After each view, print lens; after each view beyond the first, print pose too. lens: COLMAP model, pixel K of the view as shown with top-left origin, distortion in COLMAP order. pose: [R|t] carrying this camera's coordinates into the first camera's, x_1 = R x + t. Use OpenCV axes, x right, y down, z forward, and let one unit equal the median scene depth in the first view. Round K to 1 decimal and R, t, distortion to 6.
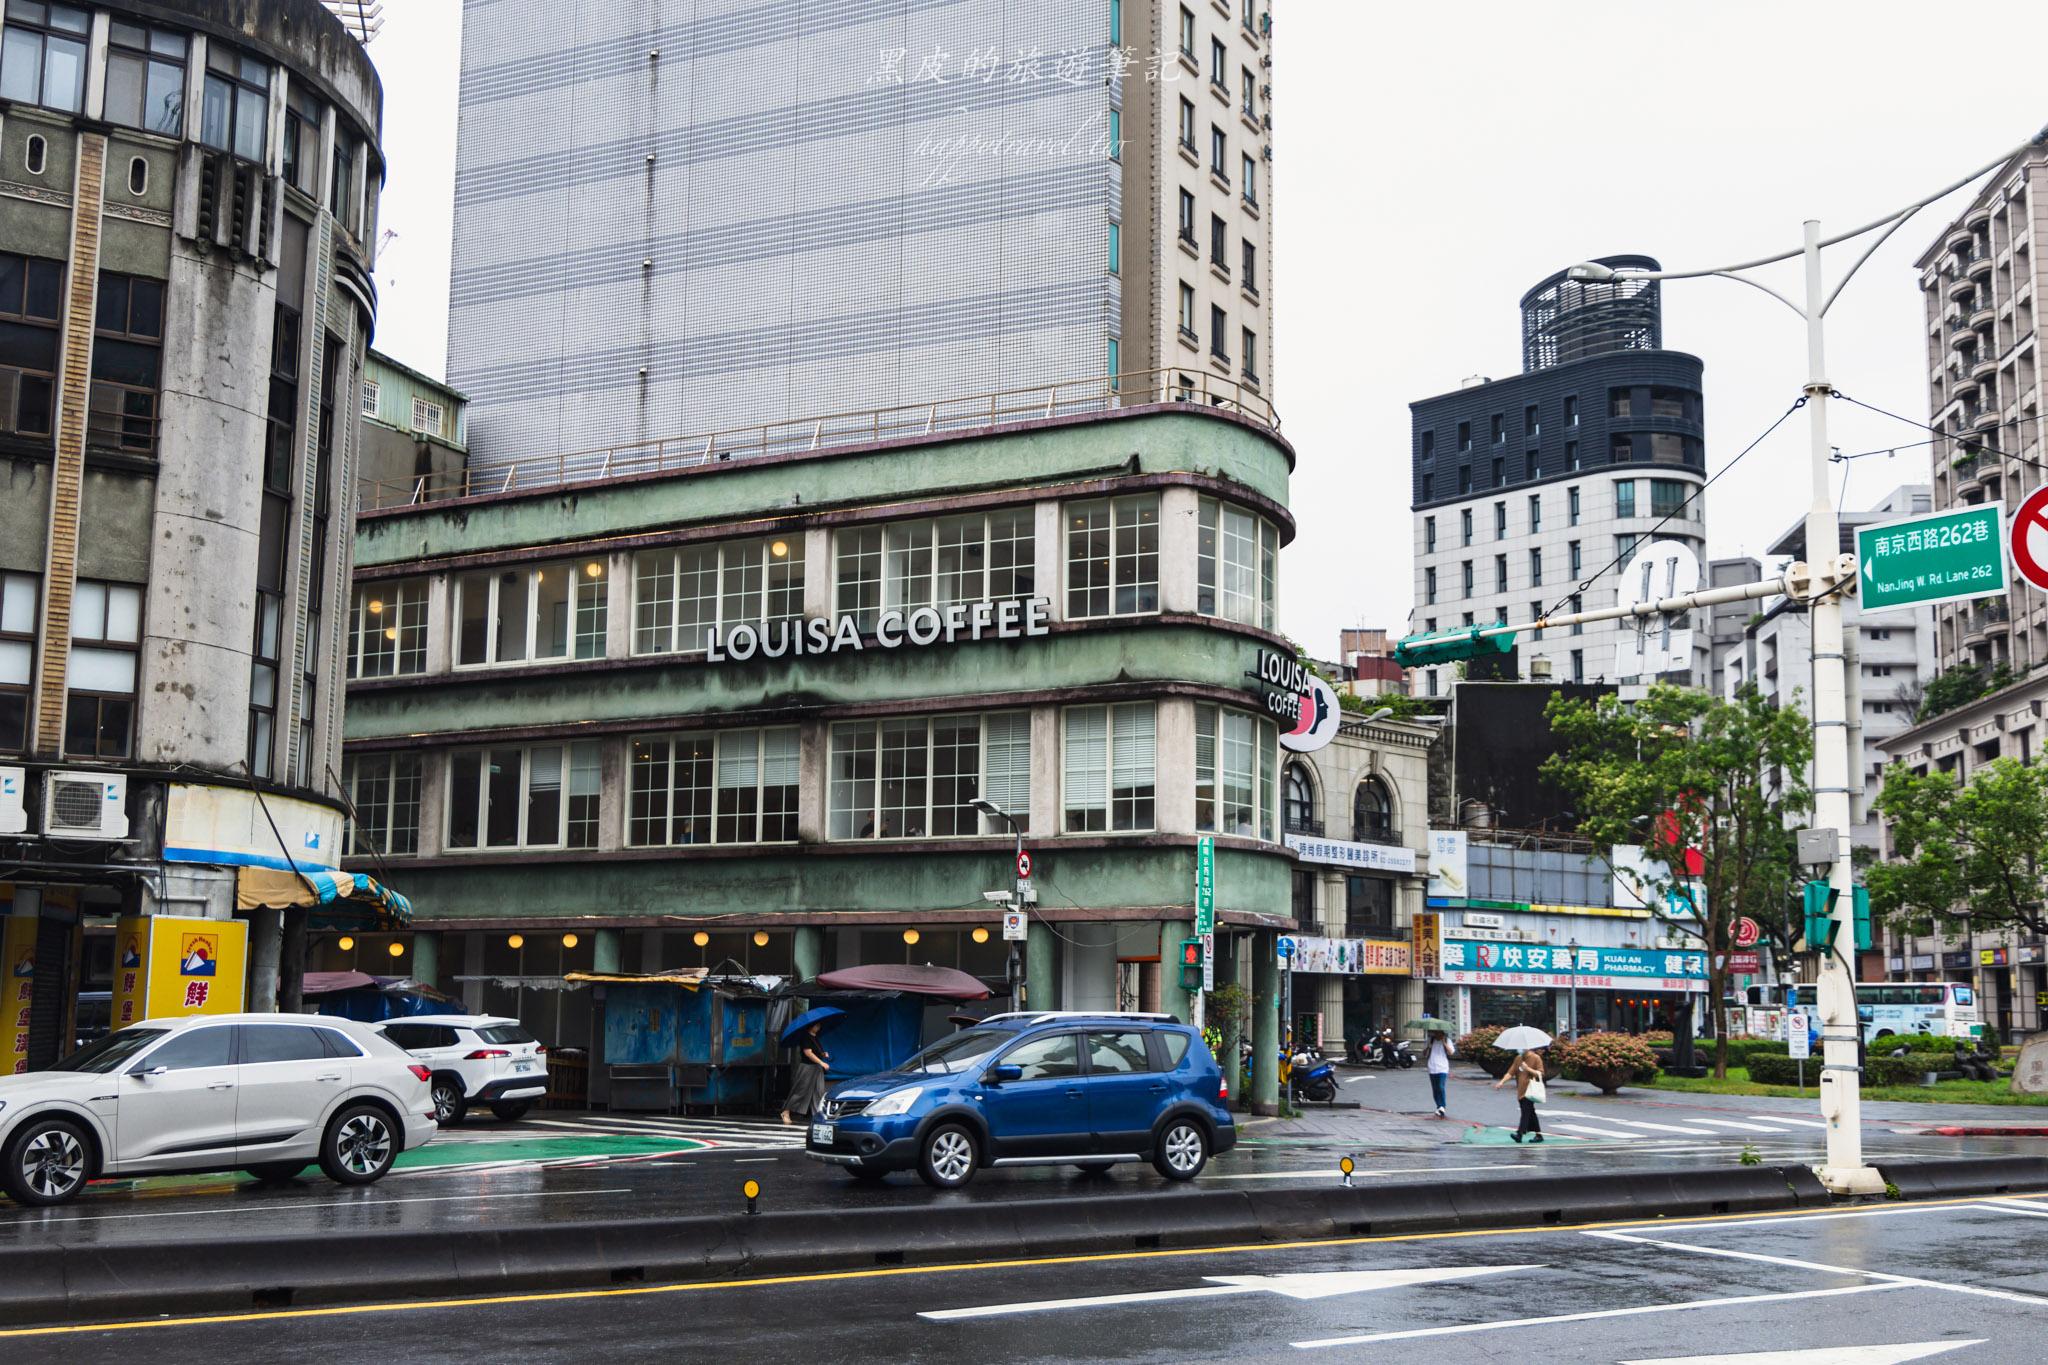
lens RADIAL K [[2286.8, 0, 1024.7], [0, 2286.8, 740.4], [0, 0, 1]] dist [-0.008917, 0.013828]
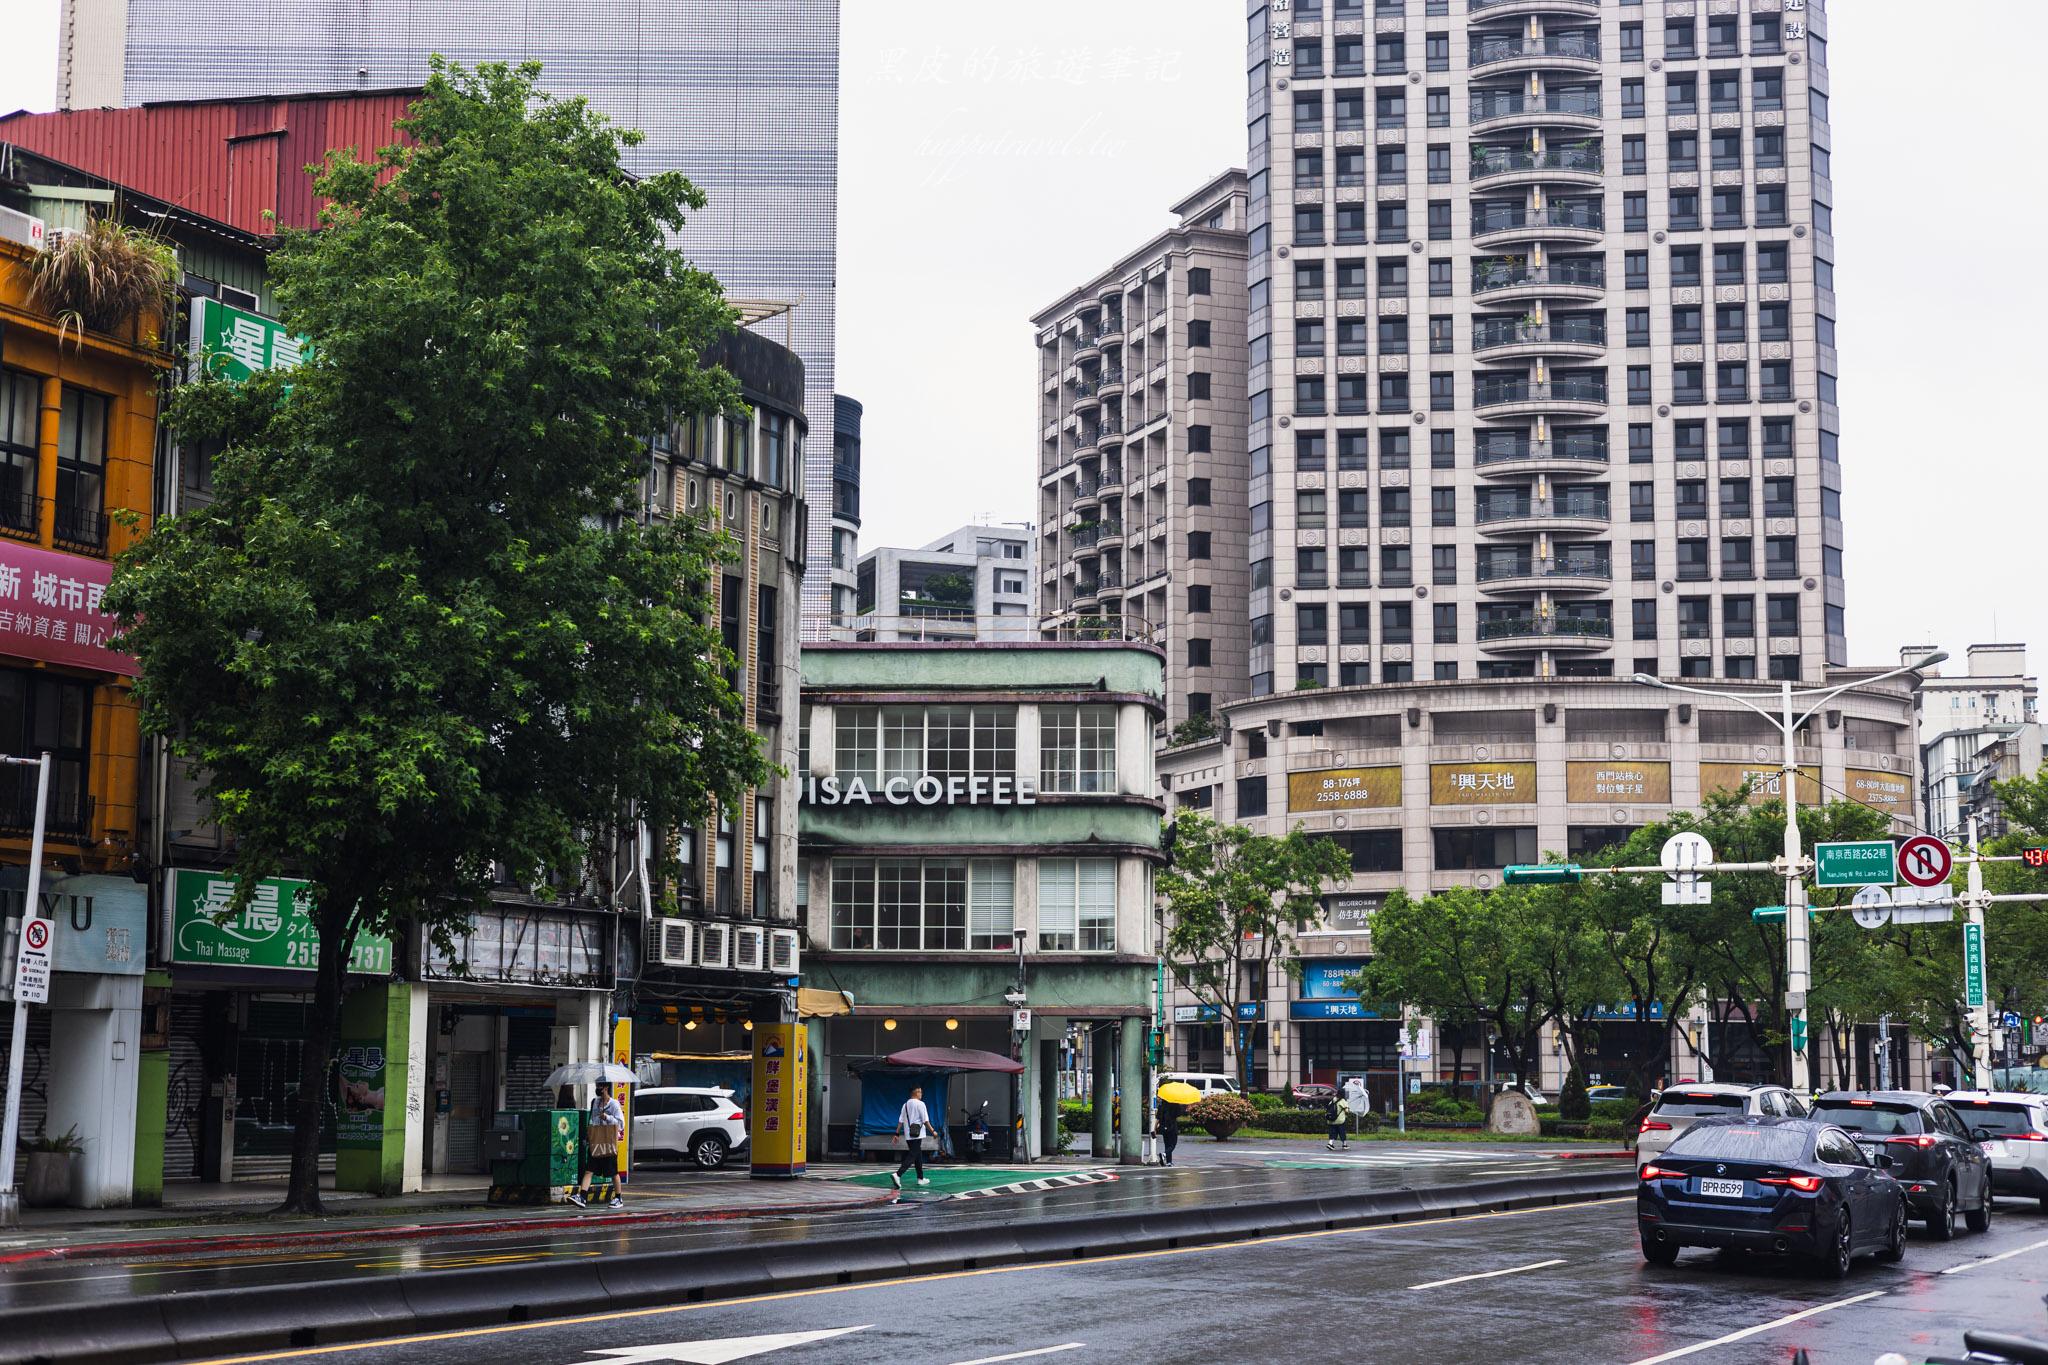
lens RADIAL K [[2917.3, 0, 1024.0], [0, 2917.3, 682.5], [0, 0, 1]] dist [0.008551, 0.031443]
pose [[0.889312, 0.056403, 0.453809, -0.772199], [-0.048933, 0.998404, -0.028197, -0.068179], [-0.454675, 0.002870, 0.890653, -0.531247]]
